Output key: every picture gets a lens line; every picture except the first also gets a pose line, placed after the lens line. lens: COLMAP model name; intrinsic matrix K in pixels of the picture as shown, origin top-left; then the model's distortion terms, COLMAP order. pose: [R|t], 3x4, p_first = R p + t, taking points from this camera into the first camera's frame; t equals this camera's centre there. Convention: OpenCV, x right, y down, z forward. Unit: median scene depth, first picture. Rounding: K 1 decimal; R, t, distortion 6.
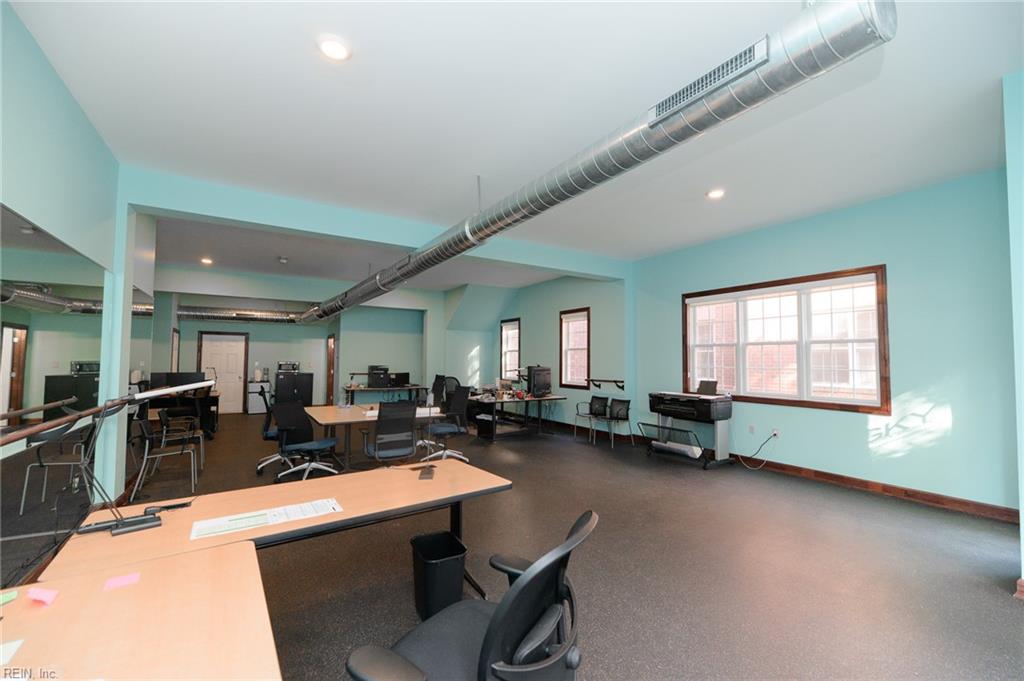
lens RADIAL K [[420.9, 0, 512.0], [0, 420.9, 340.5], [0, 0, 1]] dist [0.000141, 0.000454]
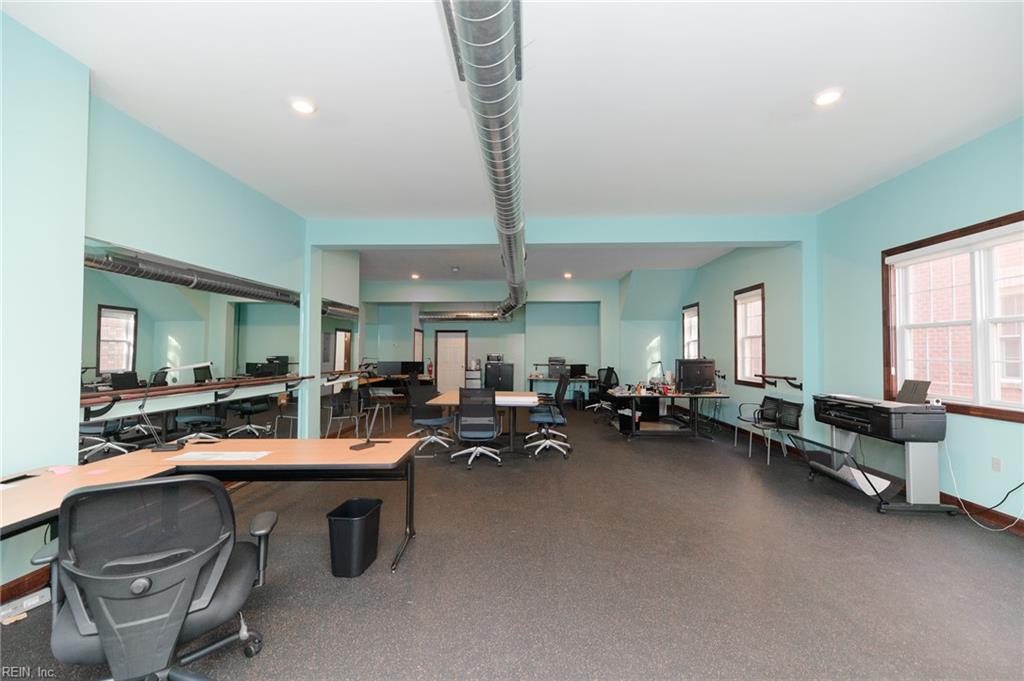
lens RADIAL K [[420.9, 0, 512.0], [0, 420.9, 340.5], [0, 0, 1]] dist [0.000141, 0.000454]
pose [[0.821334, -0.019367, -0.570119, 0.251612], [0.028224, 0.999579, 0.006706, 0.009728], [0.569749, -0.021599, 0.821535, 0.090342]]
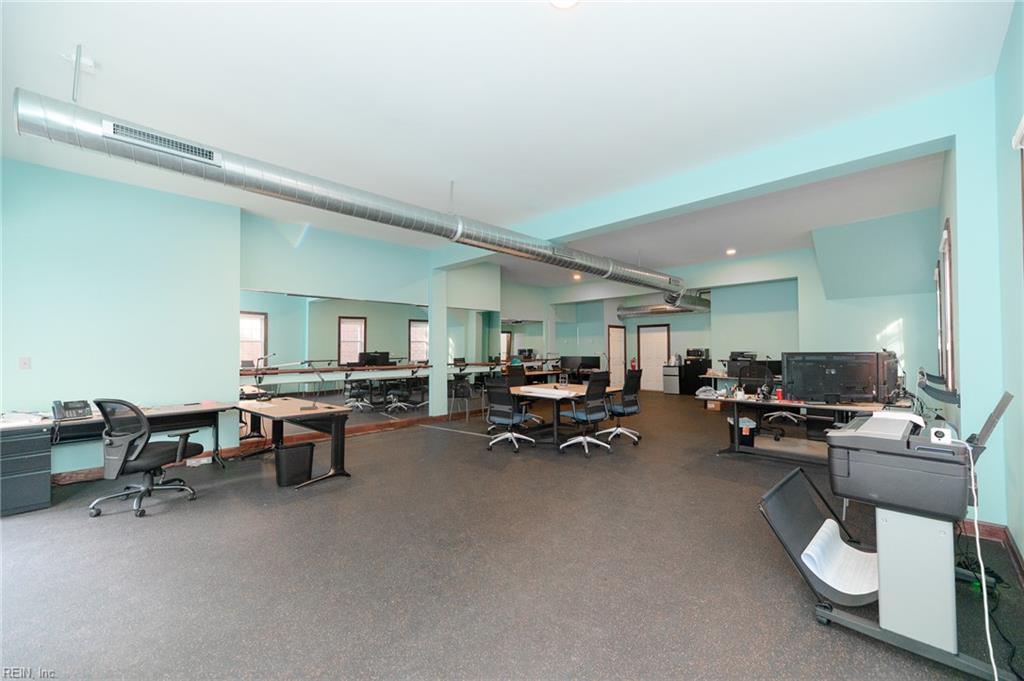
lens RADIAL K [[408.0, 0, 512.0], [0, 408.0, 340.5], [0, 0, 1]] dist [0.001153, 0.000132]
pose [[0.215783, -0.029902, -0.975983, 0.524789], [0.054057, 0.998364, -0.018636, 0.034729], [0.974944, -0.048737, 0.217047, 0.463014]]
